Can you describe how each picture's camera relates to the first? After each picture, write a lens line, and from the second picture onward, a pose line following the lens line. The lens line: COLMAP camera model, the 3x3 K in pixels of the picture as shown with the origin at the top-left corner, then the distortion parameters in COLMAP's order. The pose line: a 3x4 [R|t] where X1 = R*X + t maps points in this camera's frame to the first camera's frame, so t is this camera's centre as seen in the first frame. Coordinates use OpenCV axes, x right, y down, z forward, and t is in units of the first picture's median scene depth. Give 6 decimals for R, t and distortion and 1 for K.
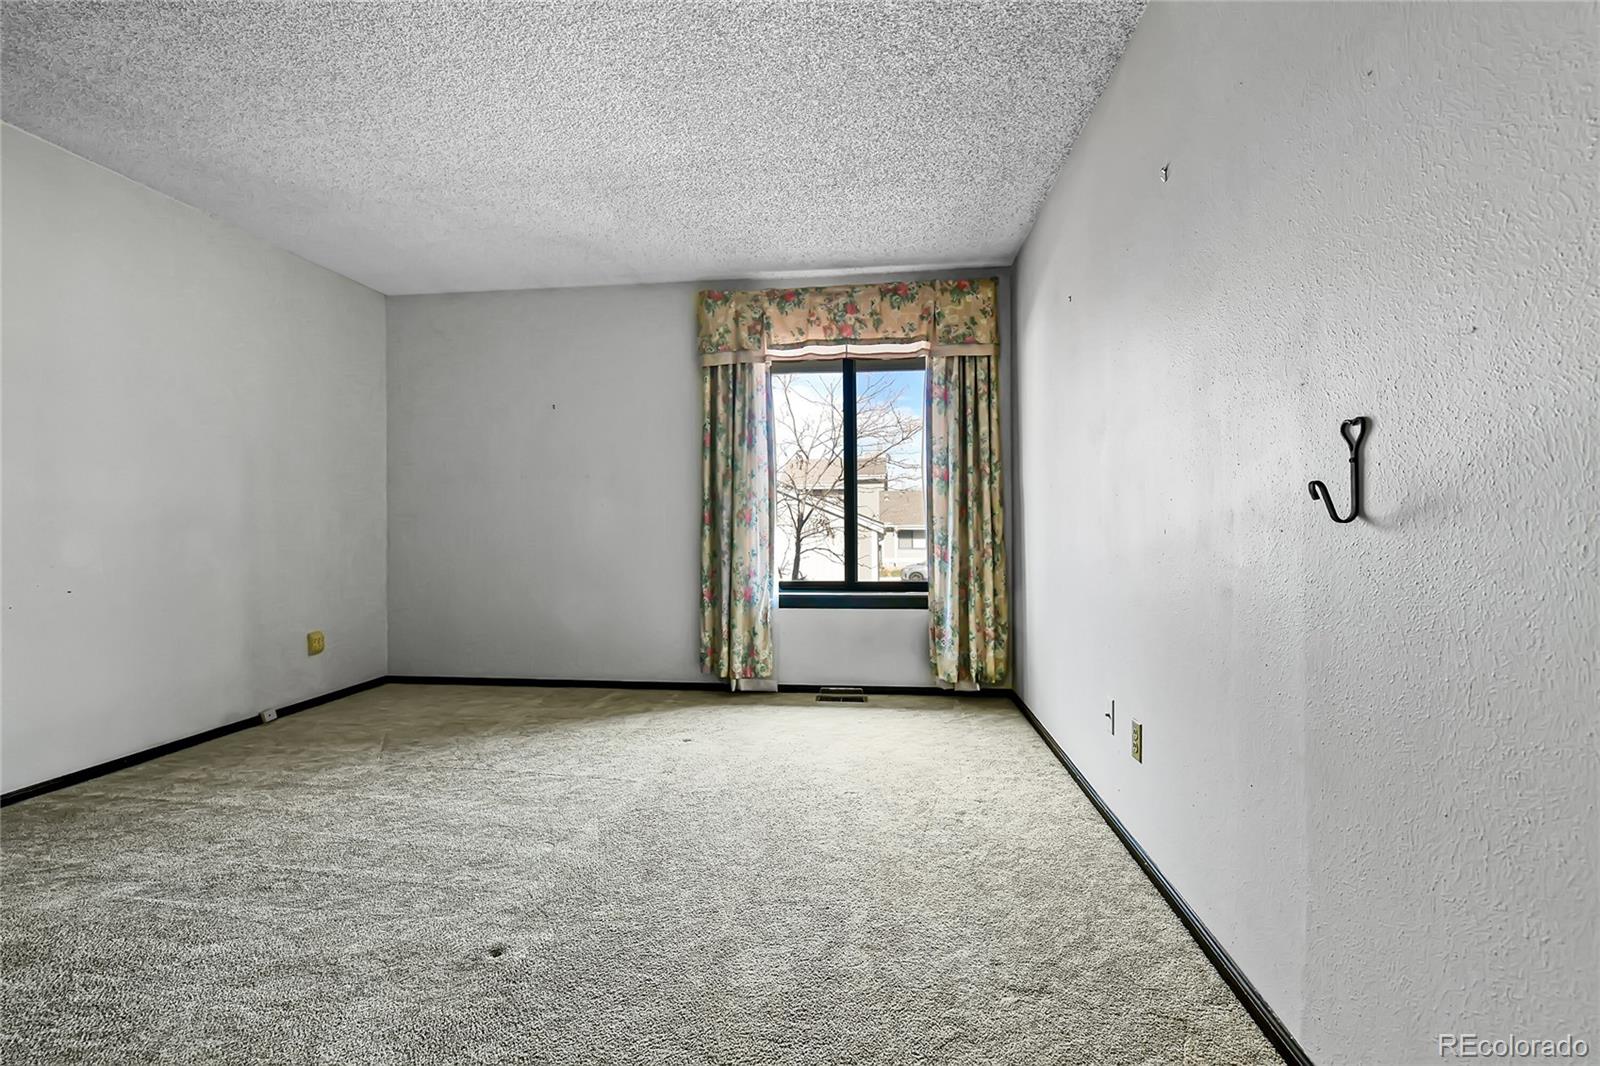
lens RADIAL K [[700.8, 0, 799.2], [0, 700.8, 528.9], [0, 0, 1]] dist [0.001135, 0.000064]
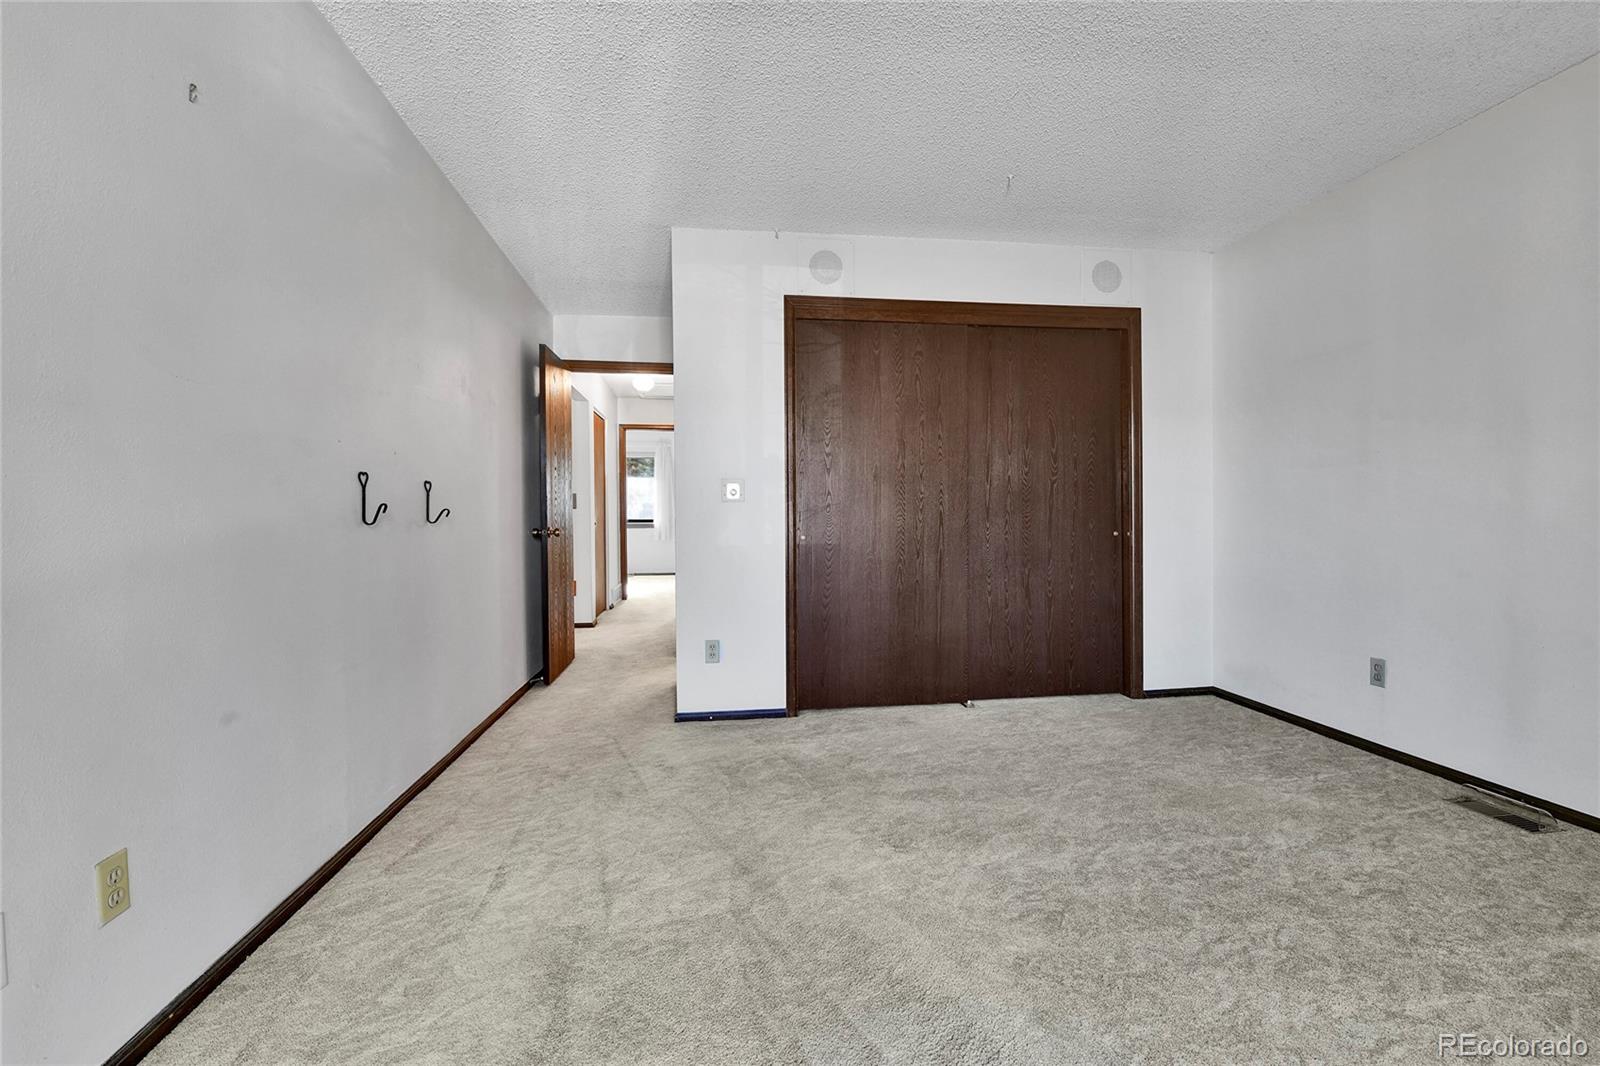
lens RADIAL K [[693.5, 0, 801.4], [0, 693.5, 528.9], [0, 0, 1]] dist [-0.003599, -0.007747]
pose [[-0.975365, 0.012039, -0.220268, 0.019944], [0.009823, 0.999890, 0.011157, -0.005804], [0.220378, 0.008718, -0.975375, 1.763976]]
